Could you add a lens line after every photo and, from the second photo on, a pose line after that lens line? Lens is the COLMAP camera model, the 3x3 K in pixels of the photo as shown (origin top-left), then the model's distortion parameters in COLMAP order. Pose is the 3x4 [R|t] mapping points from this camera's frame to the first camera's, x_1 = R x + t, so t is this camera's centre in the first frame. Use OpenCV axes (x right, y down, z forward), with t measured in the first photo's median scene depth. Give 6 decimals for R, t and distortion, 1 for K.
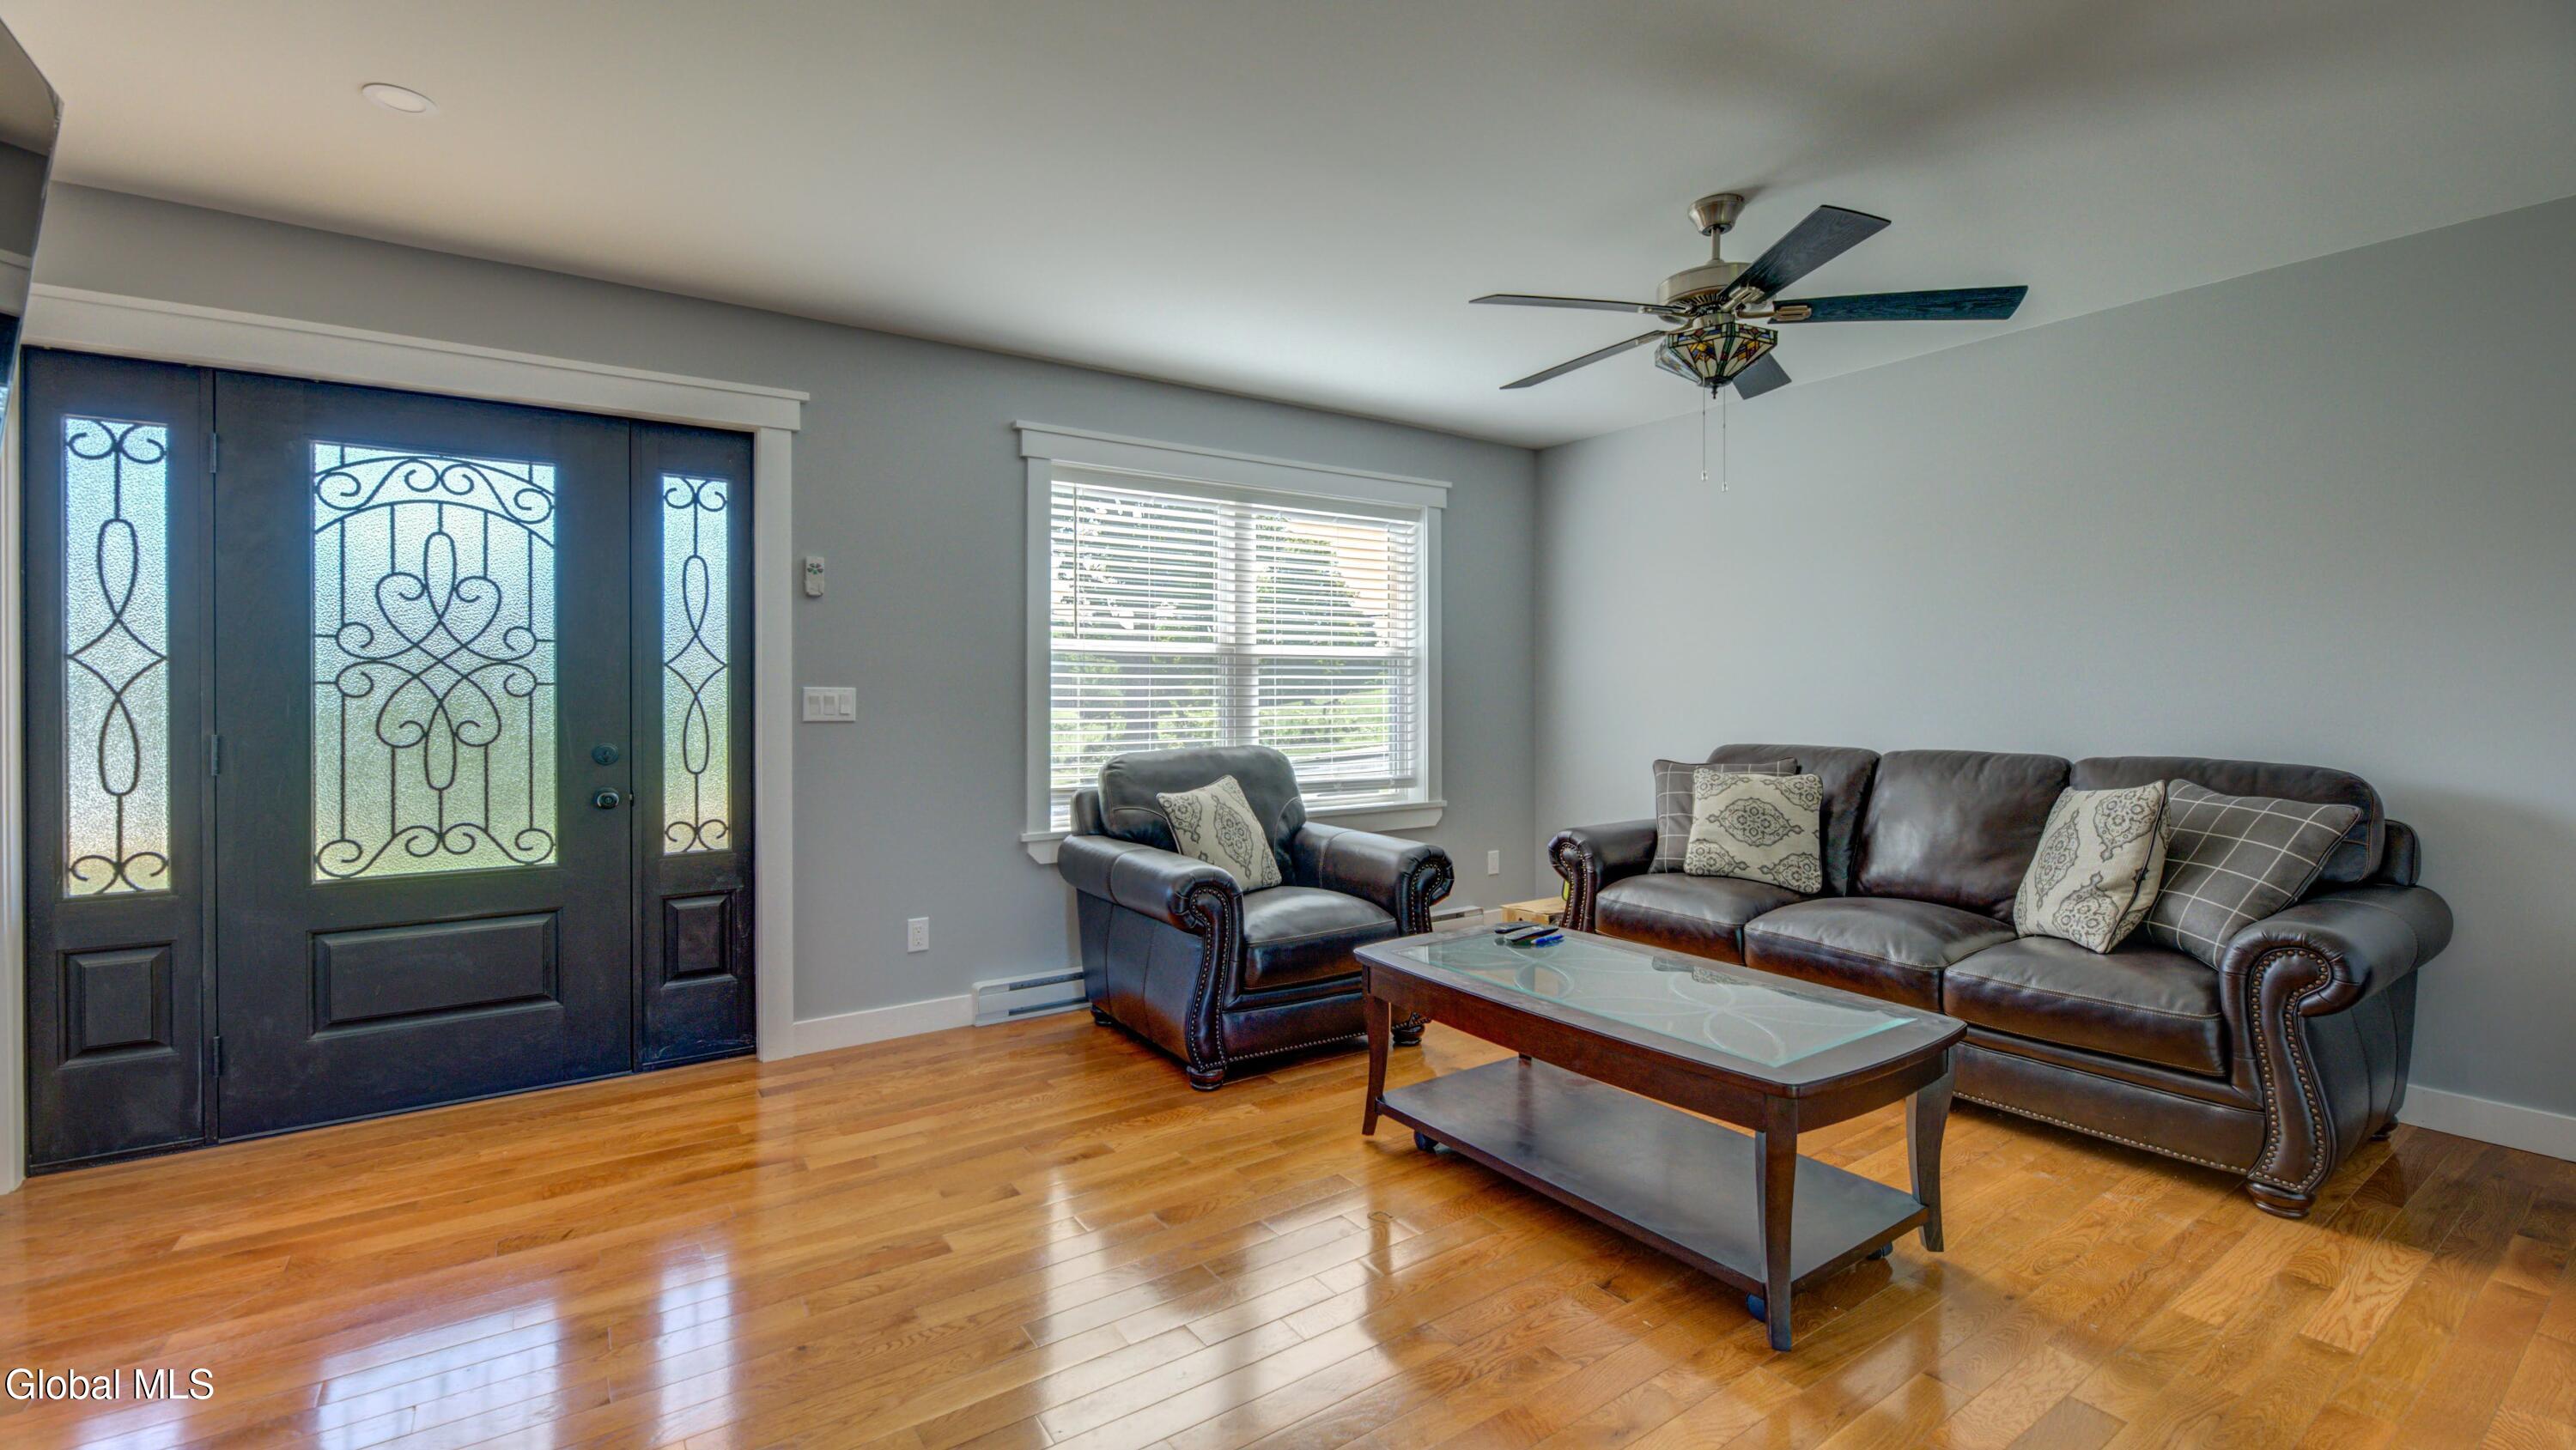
lens RADIAL K [[1074.6, 0, 1290.5], [0, 1074.6, 705.8], [0, 0, 1]] dist [-0.000917, -0.000116]
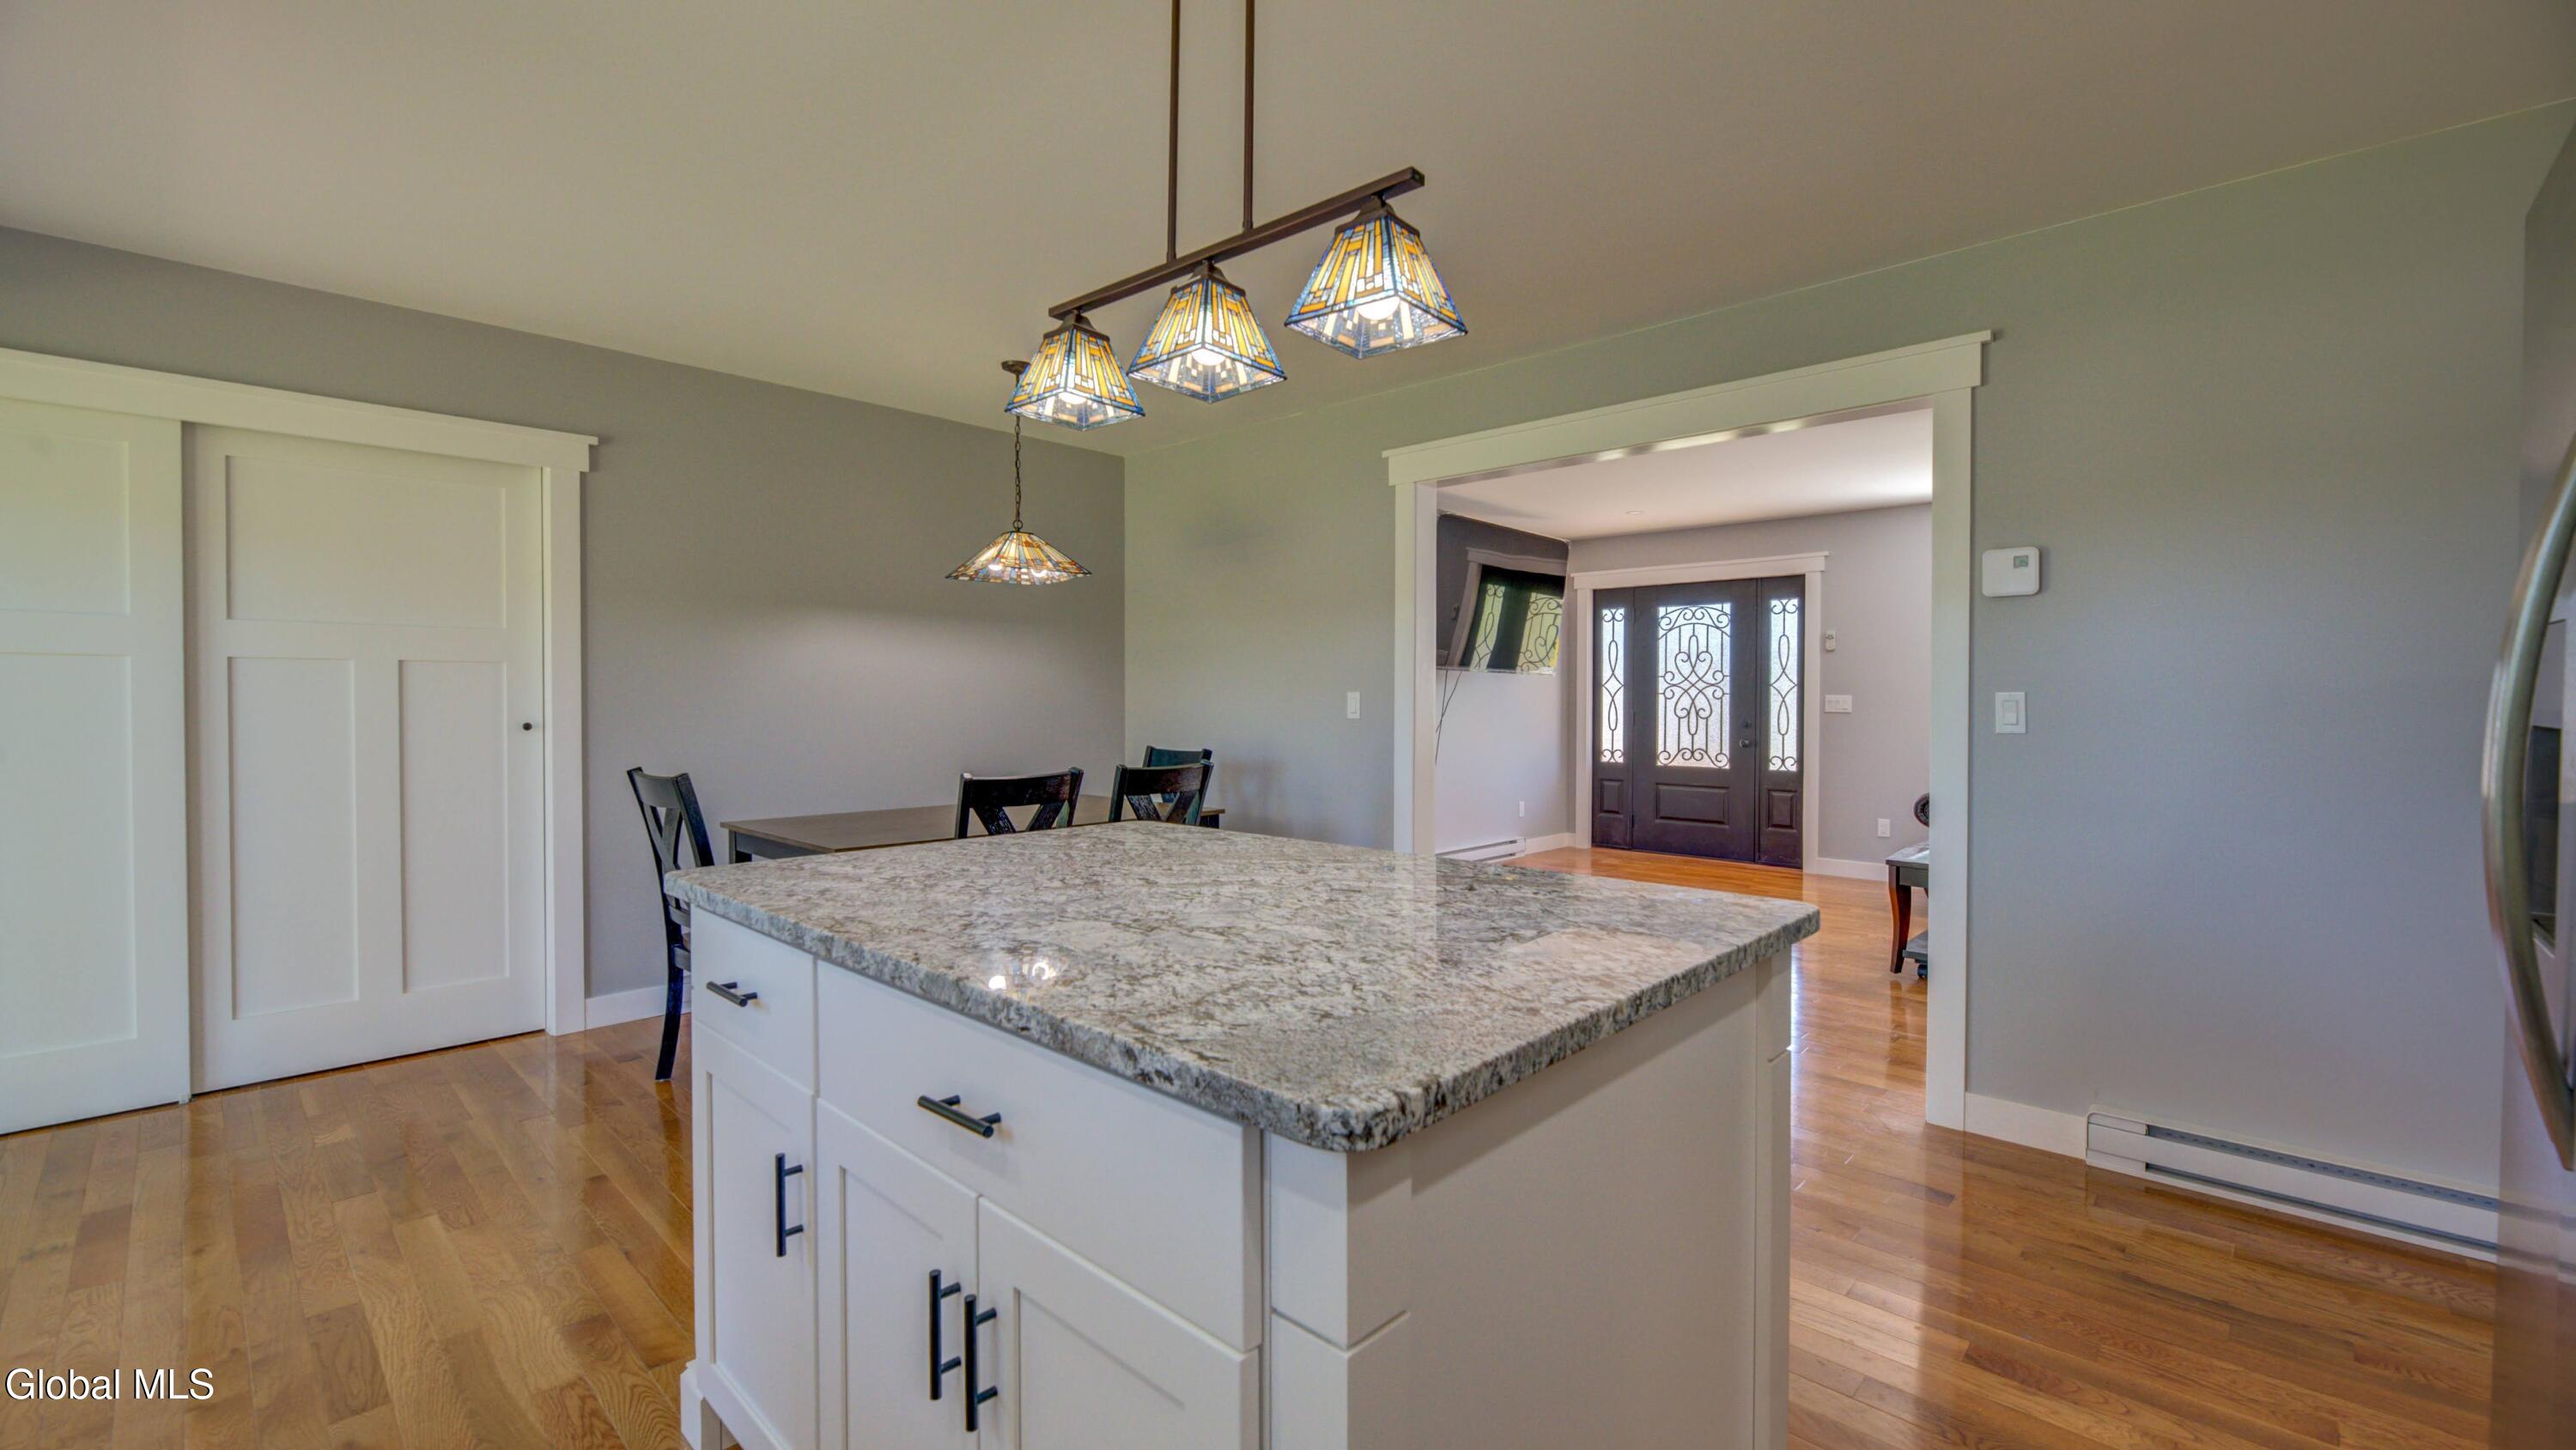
lens RADIAL K [[1074.6, 0, 1290.5], [0, 1074.6, 705.8], [0, 0, 1]] dist [-0.000917, -0.000116]
pose [[0.204420, 0.020320, -0.978672, 1.523128], [-0.005065, 0.999793, 0.019700, -0.037473], [0.978870, 0.000930, 0.204481, -0.469686]]
